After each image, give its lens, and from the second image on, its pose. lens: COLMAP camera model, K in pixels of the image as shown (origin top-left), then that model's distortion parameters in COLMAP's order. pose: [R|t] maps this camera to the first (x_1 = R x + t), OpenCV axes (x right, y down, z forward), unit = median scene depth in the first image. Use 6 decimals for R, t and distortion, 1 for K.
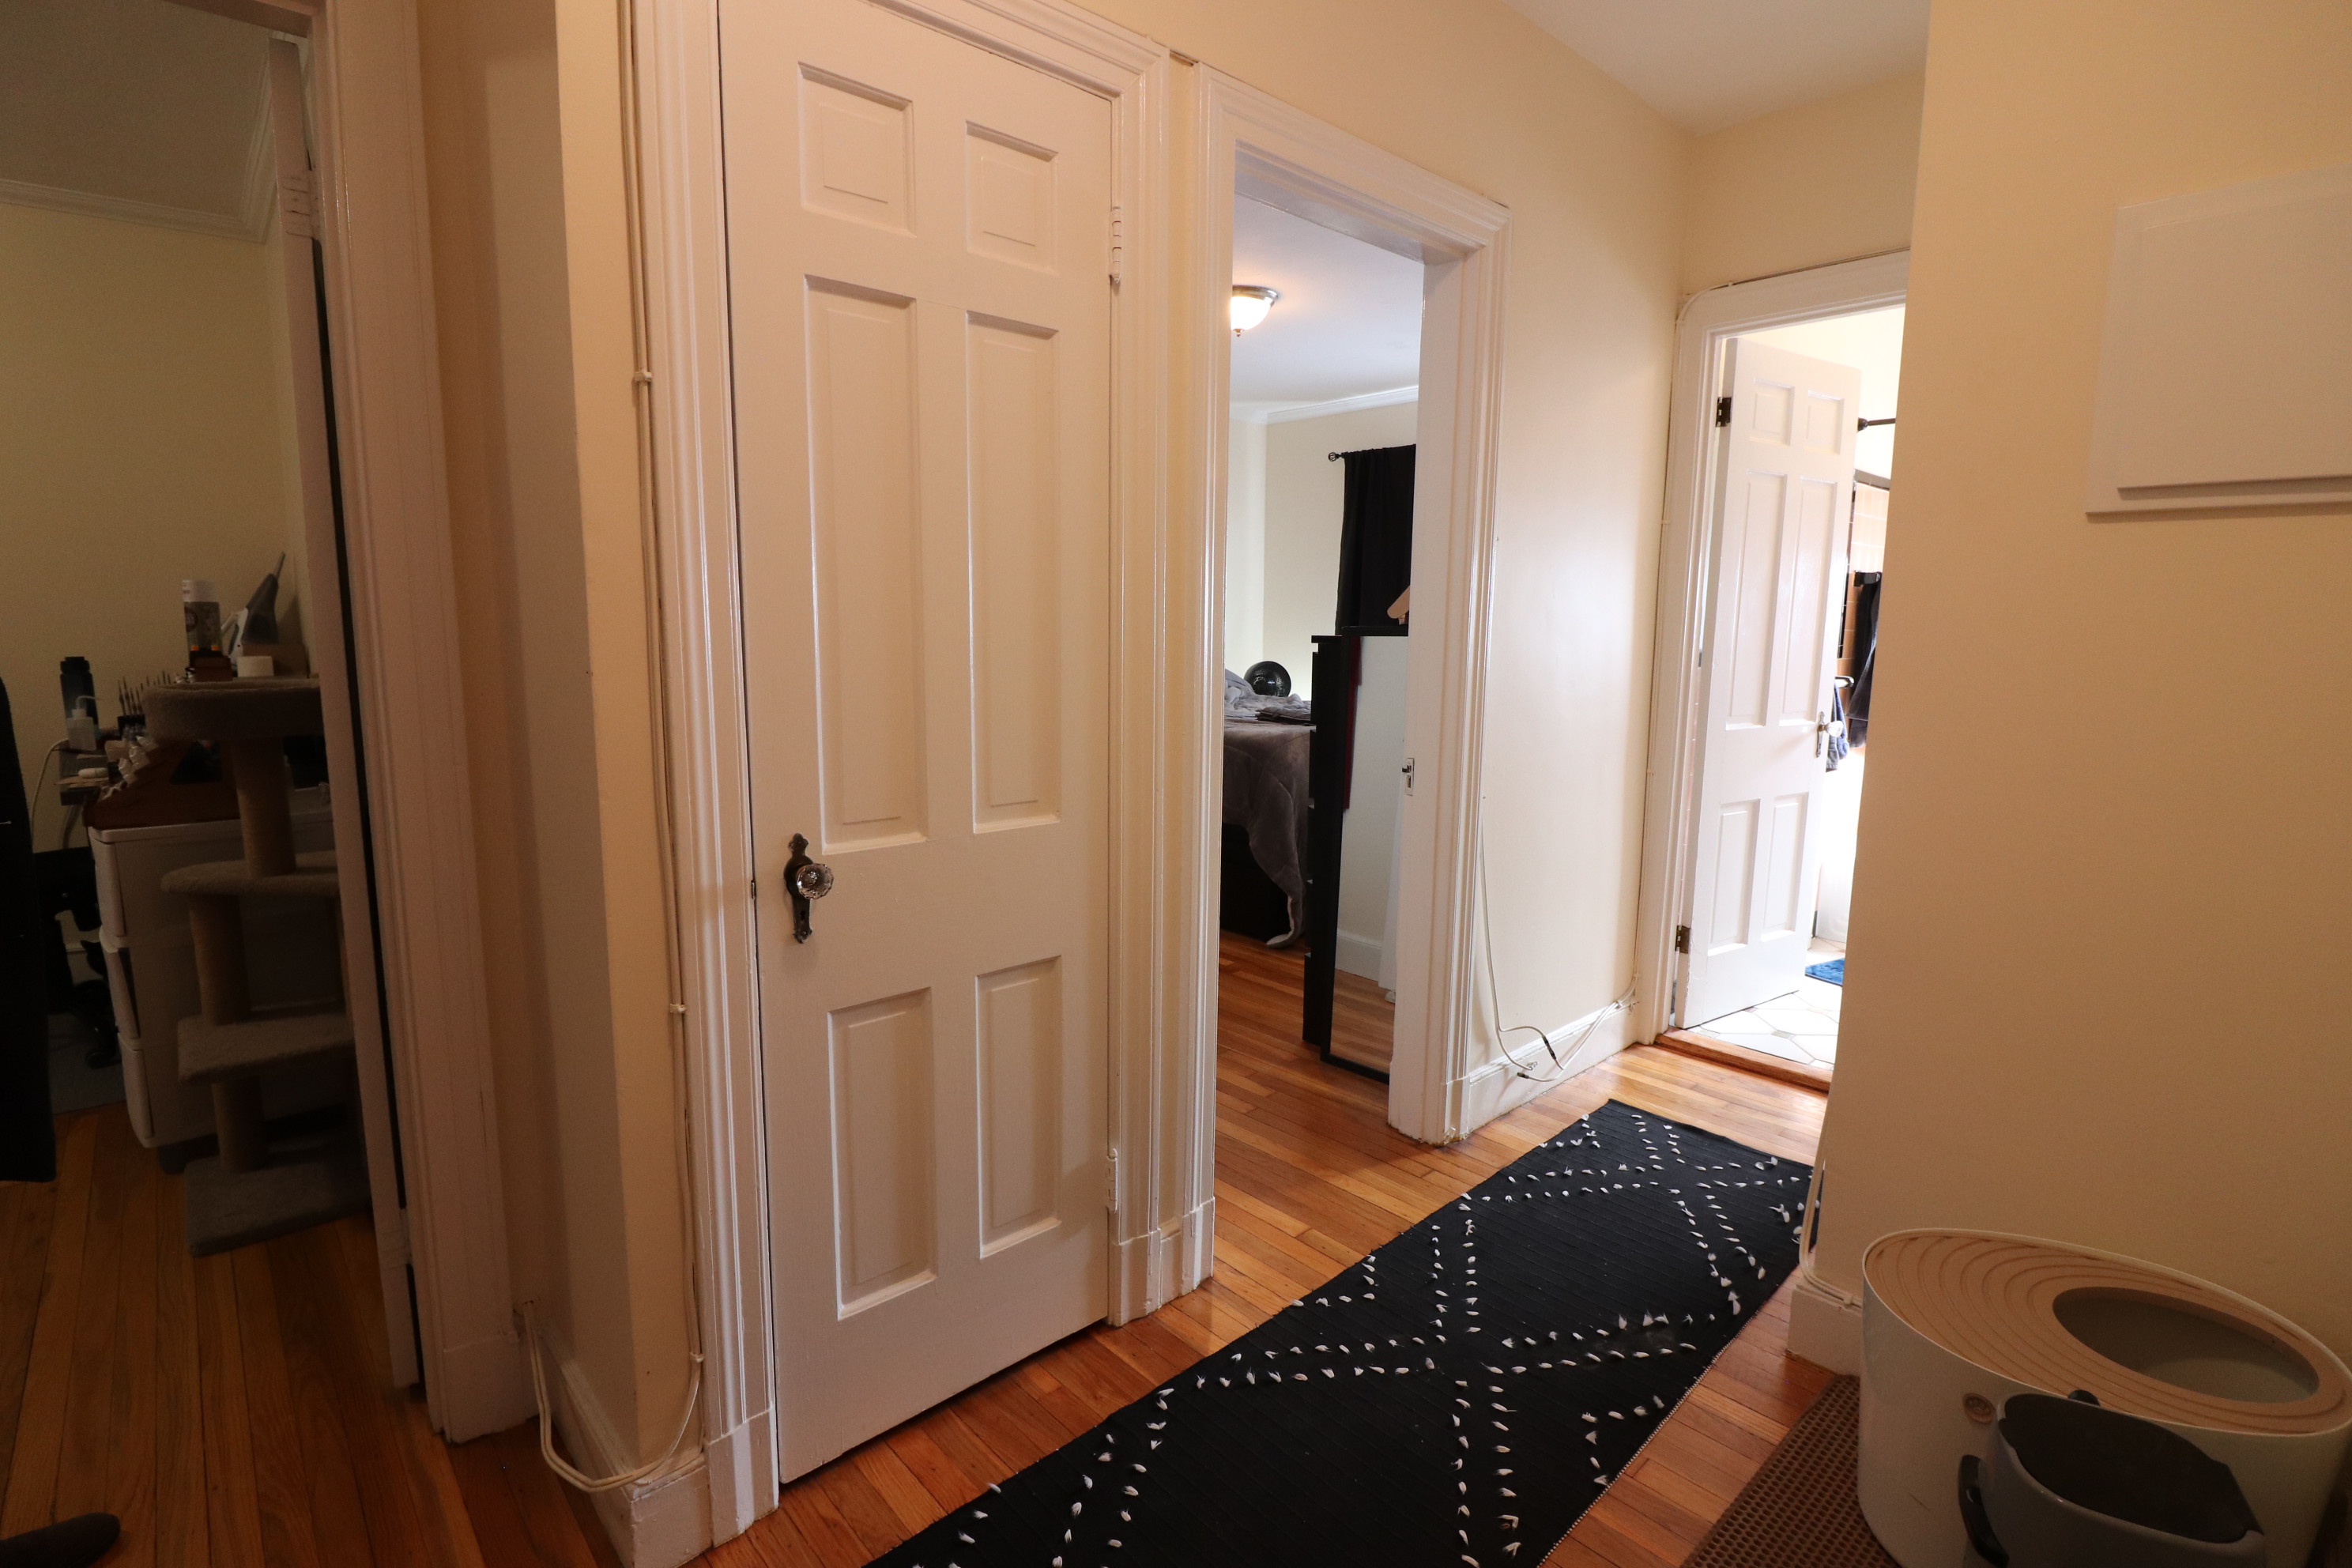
lens RADIAL K [[1111.5, 0, 1176.0], [0, 1111.5, 784.0], [0, 0, 1]] dist [-0.000147, -0.000016]
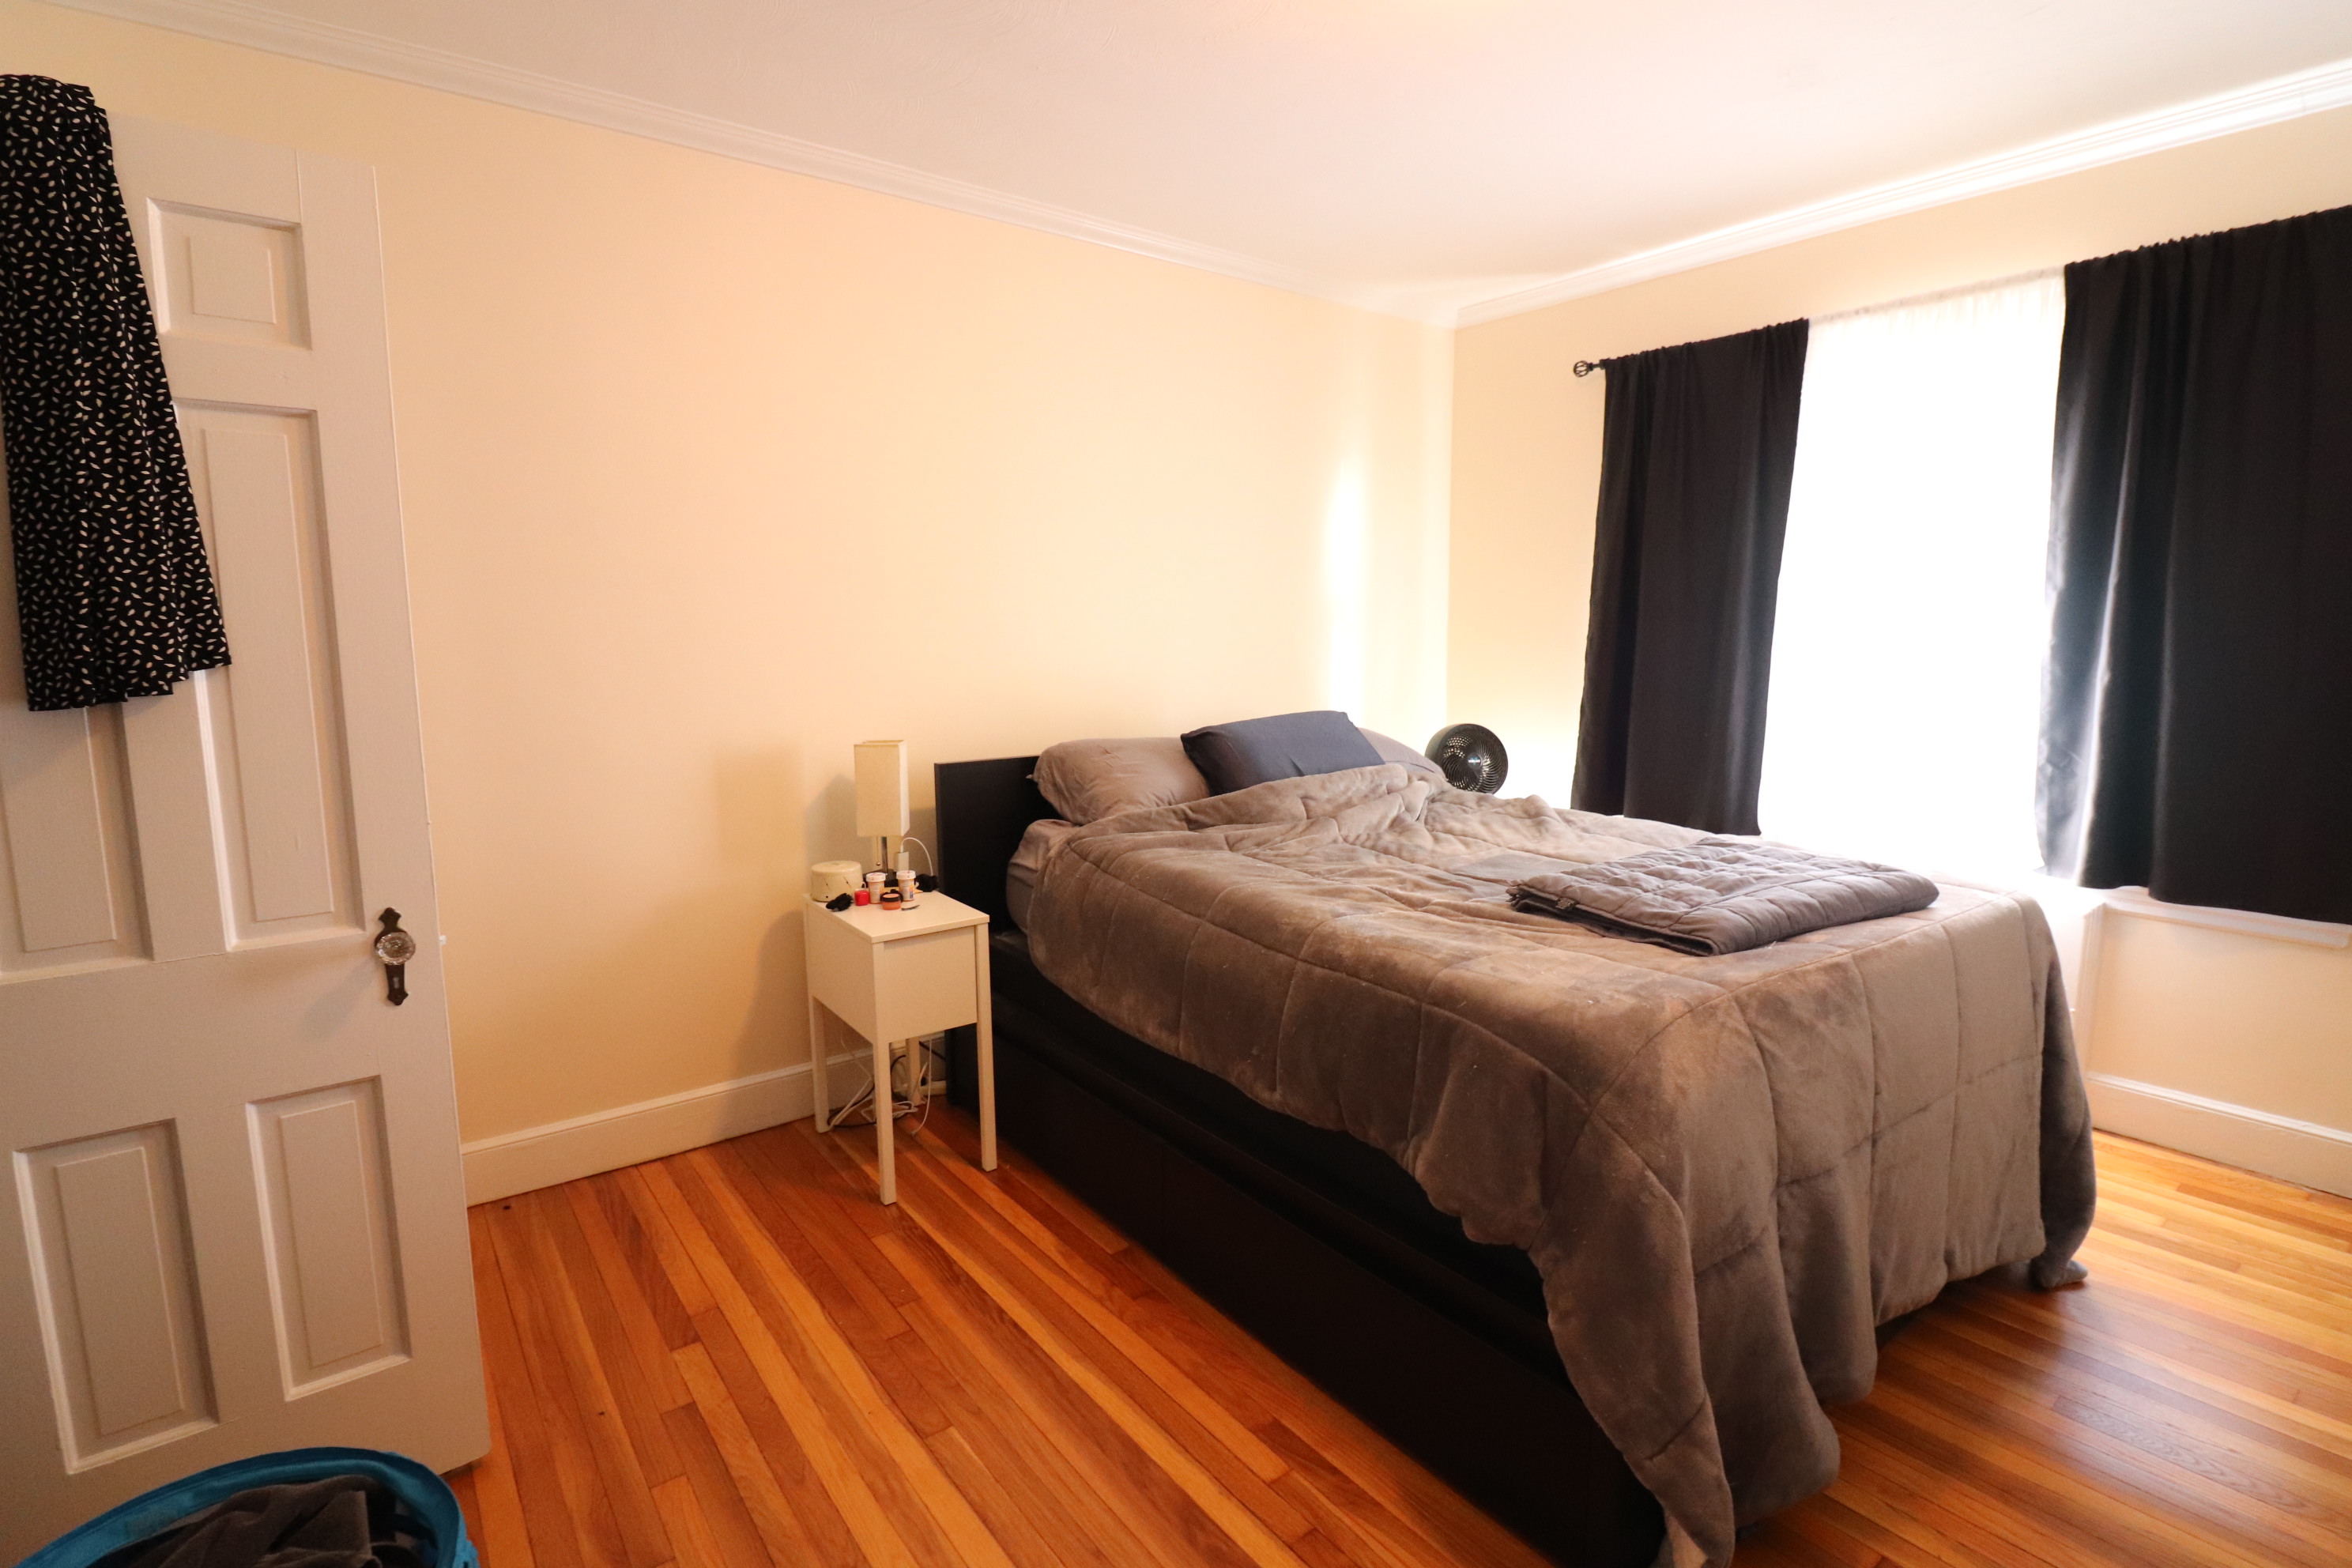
lens RADIAL K [[1111.5, 0, 1176.0], [0, 1111.5, 784.0], [0, 0, 1]] dist [-0.000147, -0.000016]
pose [[0.995902, 0.010426, -0.089837, -0.014789], [-0.010554, 0.999944, -0.000956, -0.077750], [0.089822, 0.001900, 0.995956, 0.418050]]
